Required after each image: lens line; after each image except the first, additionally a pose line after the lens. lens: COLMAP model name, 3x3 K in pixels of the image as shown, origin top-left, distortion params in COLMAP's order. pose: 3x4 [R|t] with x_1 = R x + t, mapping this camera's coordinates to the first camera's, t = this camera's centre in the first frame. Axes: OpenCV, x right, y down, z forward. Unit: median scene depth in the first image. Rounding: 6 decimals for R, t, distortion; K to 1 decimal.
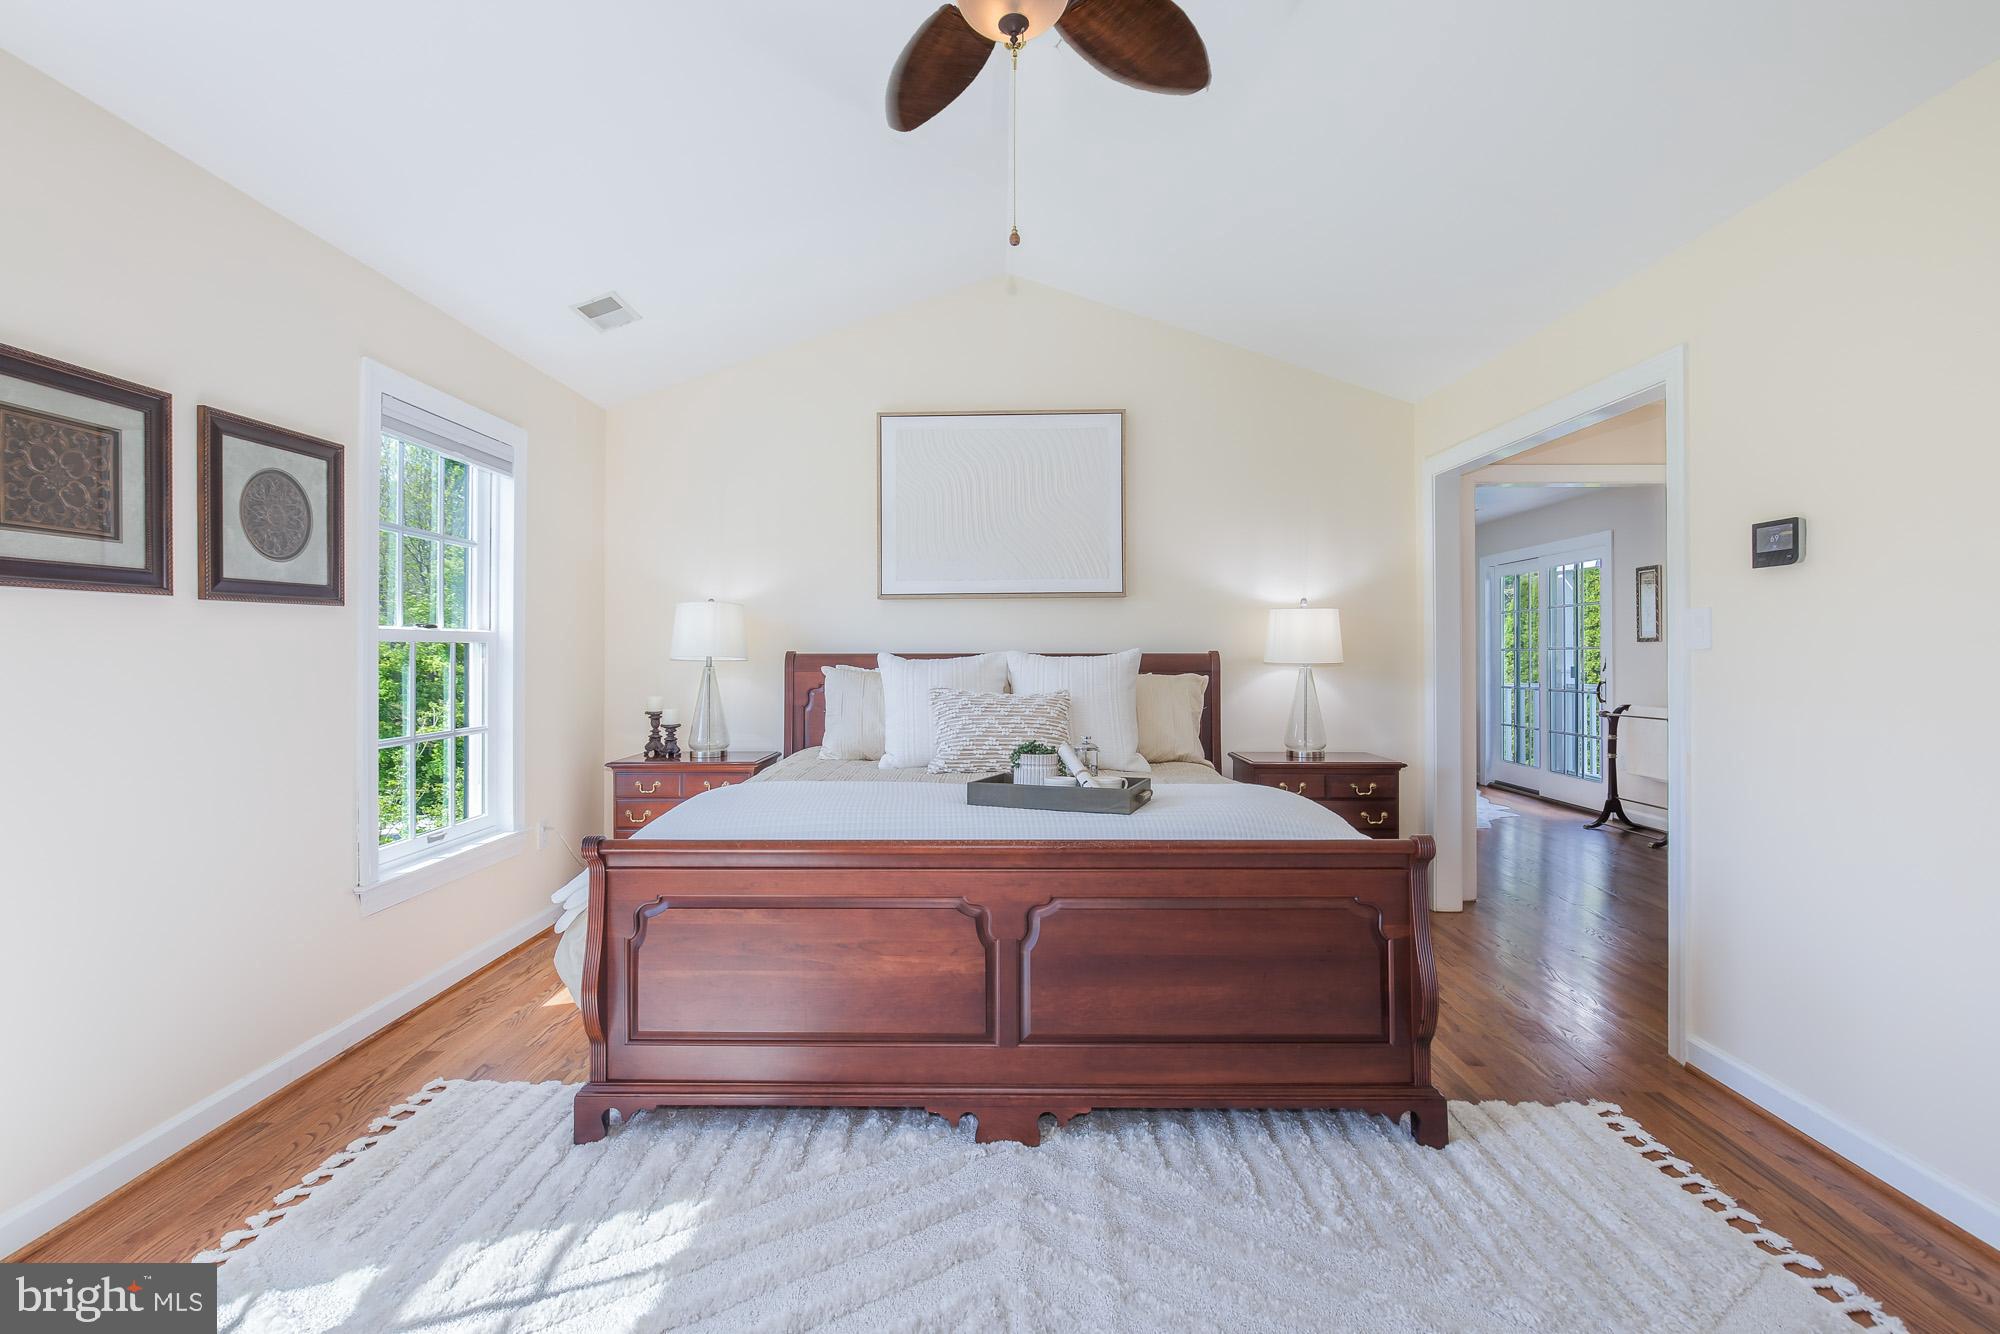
lens RADIAL K [[915.3, 0, 995.7], [0, 915.3, 654.2], [0, 0, 1]] dist [-0.017874, 0.007157]
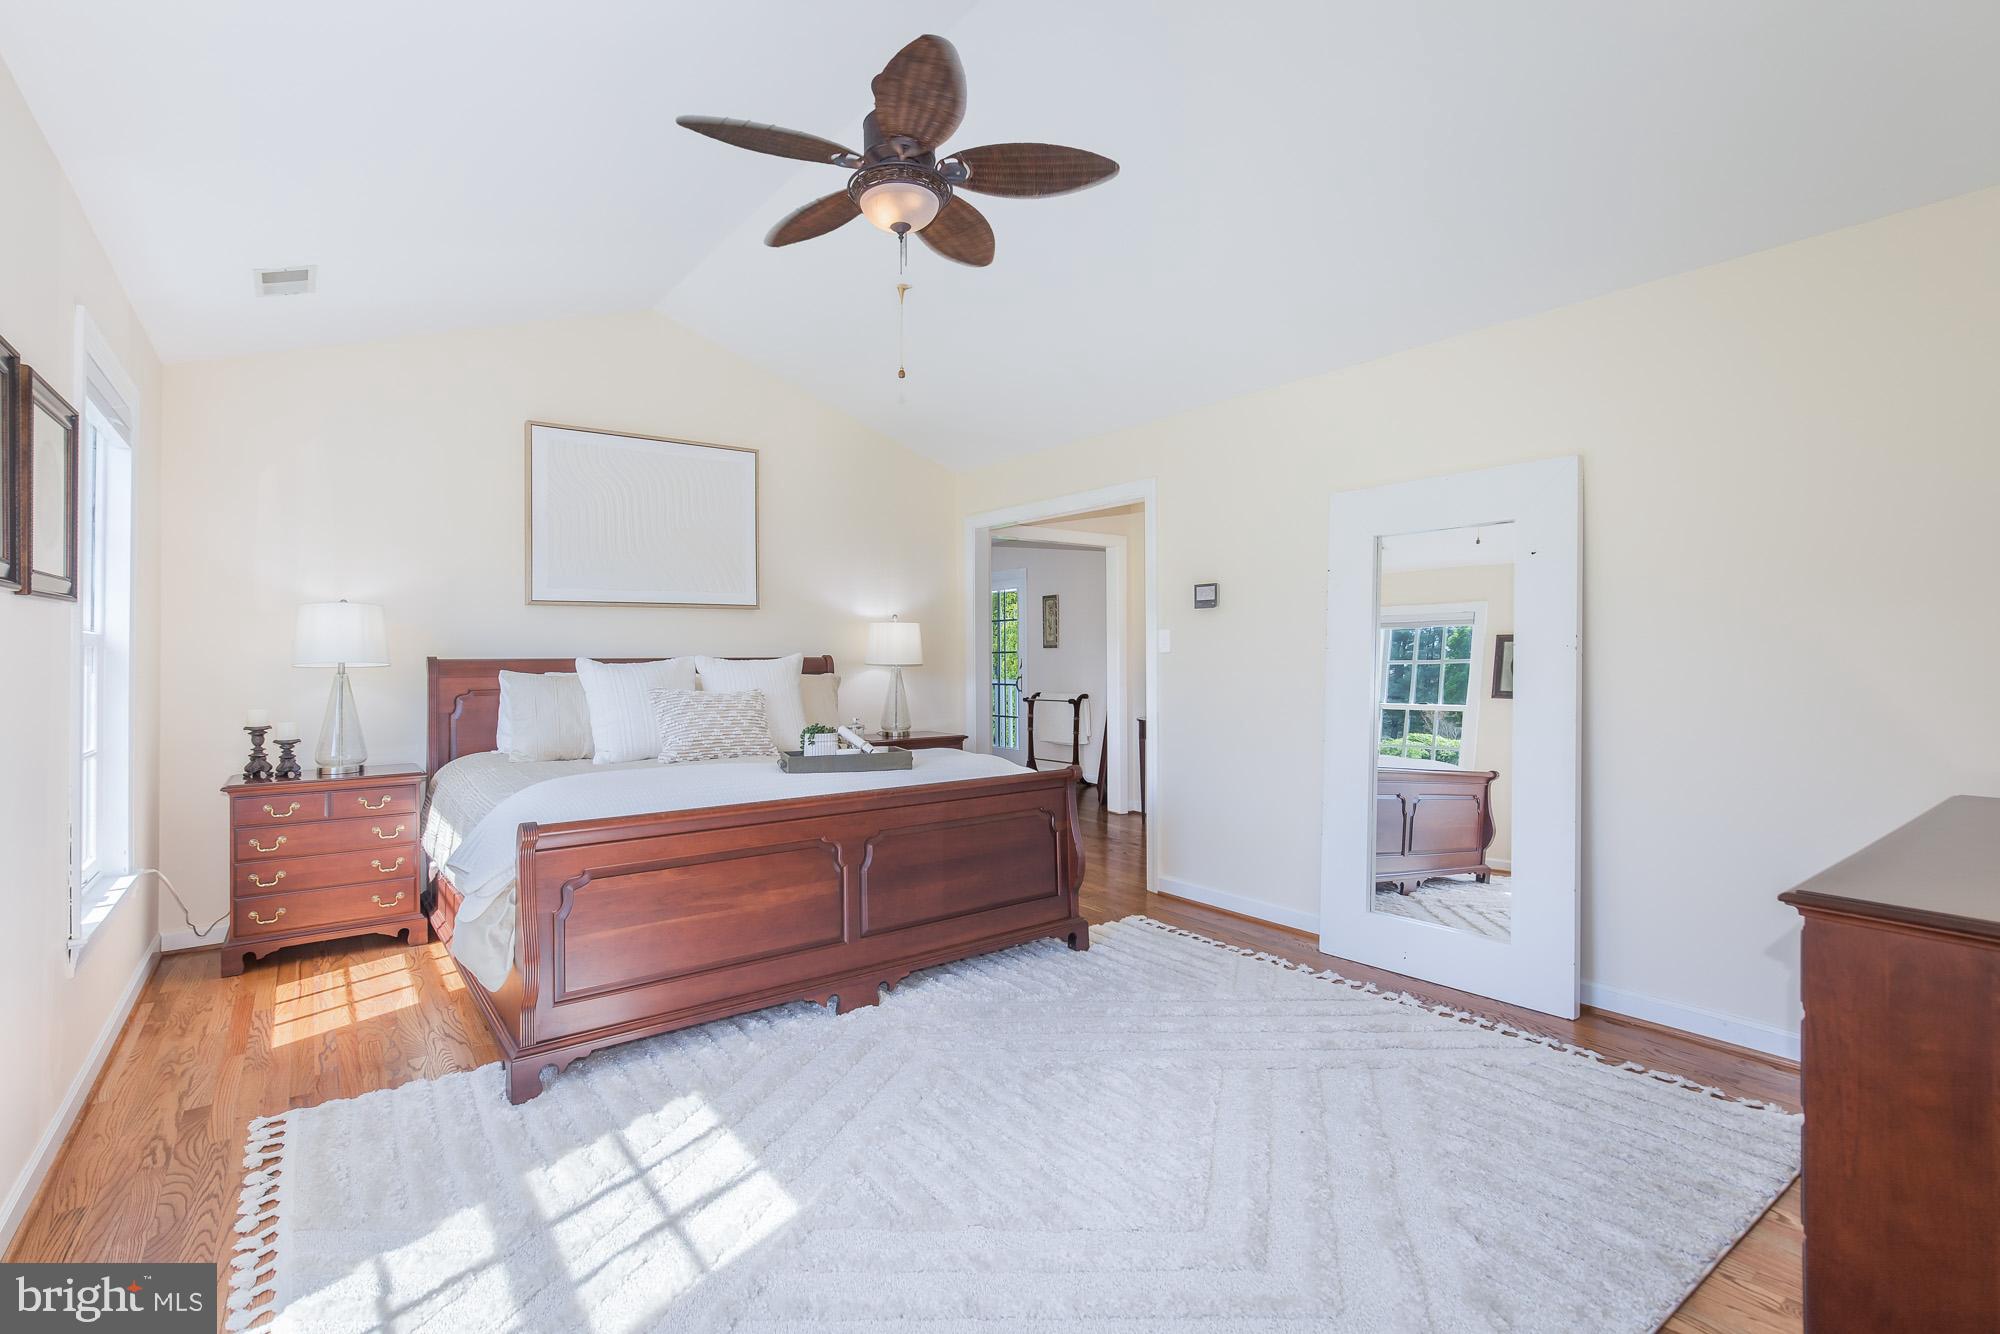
lens RADIAL K [[915.3, 0, 995.5], [0, 915.3, 661.8], [0, 0, 1]] dist [-0.017874, 0.007157]
pose [[0.785146, -0.007544, 0.619265, -0.553356], [0.005512, 0.999971, 0.005194, 0.000733], [-0.619286, -0.000665, 0.785165, -0.178856]]
